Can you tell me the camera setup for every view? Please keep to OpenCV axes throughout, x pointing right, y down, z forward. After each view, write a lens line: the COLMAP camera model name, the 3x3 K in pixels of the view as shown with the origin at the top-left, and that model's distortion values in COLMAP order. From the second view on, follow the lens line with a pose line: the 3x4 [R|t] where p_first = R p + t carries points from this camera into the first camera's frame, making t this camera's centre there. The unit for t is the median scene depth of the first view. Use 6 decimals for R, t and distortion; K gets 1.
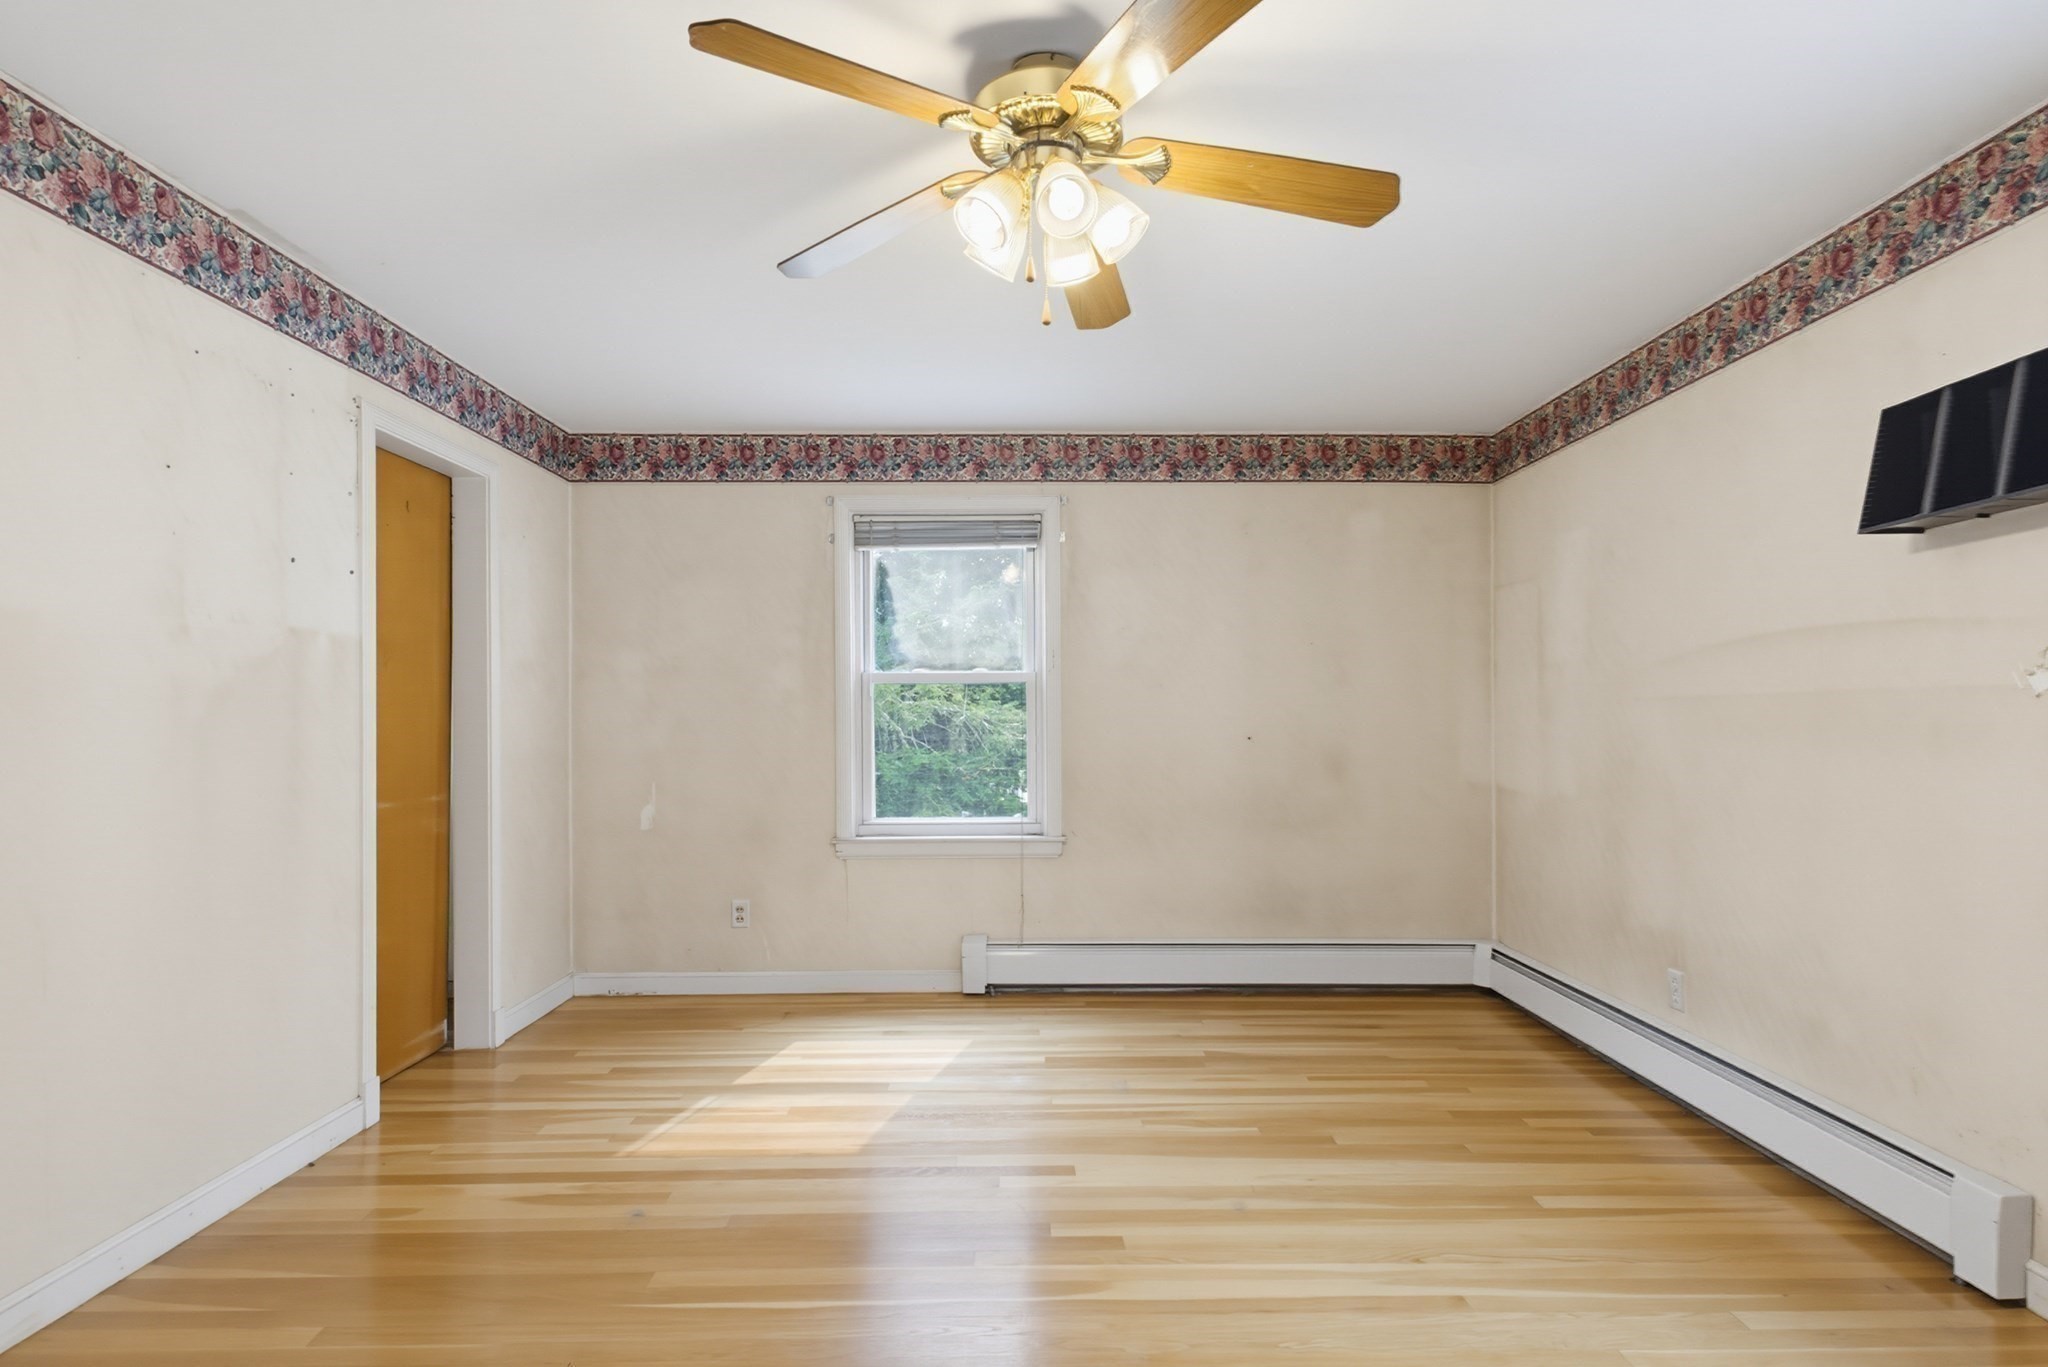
lens RADIAL K [[1009.3, 0, 1019.2], [0, 1009.3, 713.0], [0, 0, 1]] dist [0.018621, -0.008780]
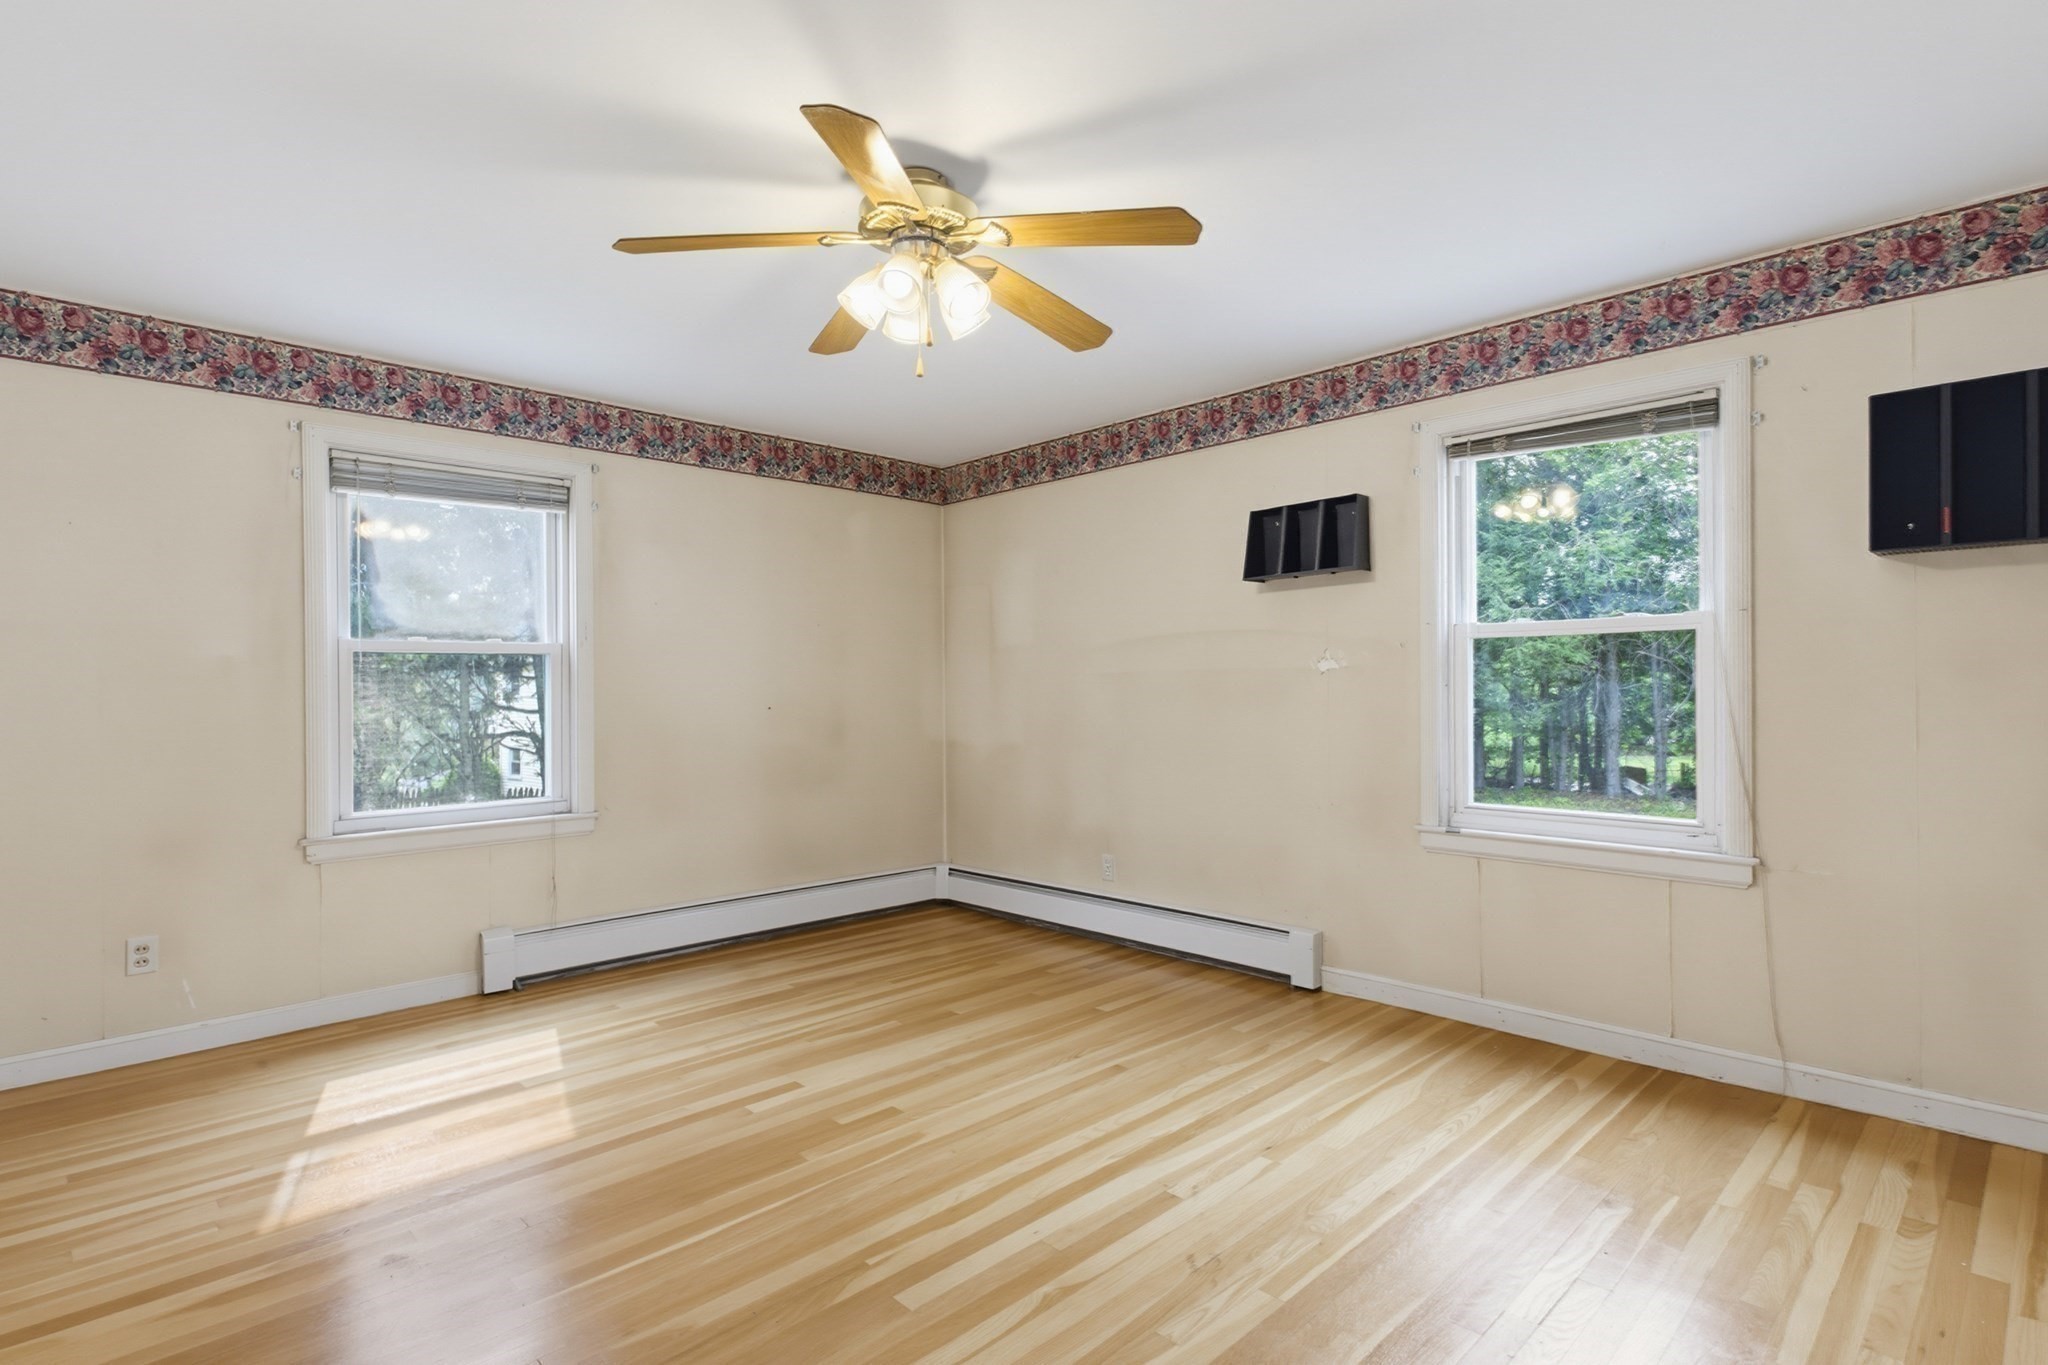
lens RADIAL K [[1009.3, 0, 1041.6], [0, 1009.3, 688.3], [0, 0, 1]] dist [0.018621, -0.008780]
pose [[0.721617, -0.004493, 0.692278, -0.366922], [0.004403, 0.999988, 0.001900, 0.002363], [-0.692279, 0.001677, 0.721628, -0.009993]]
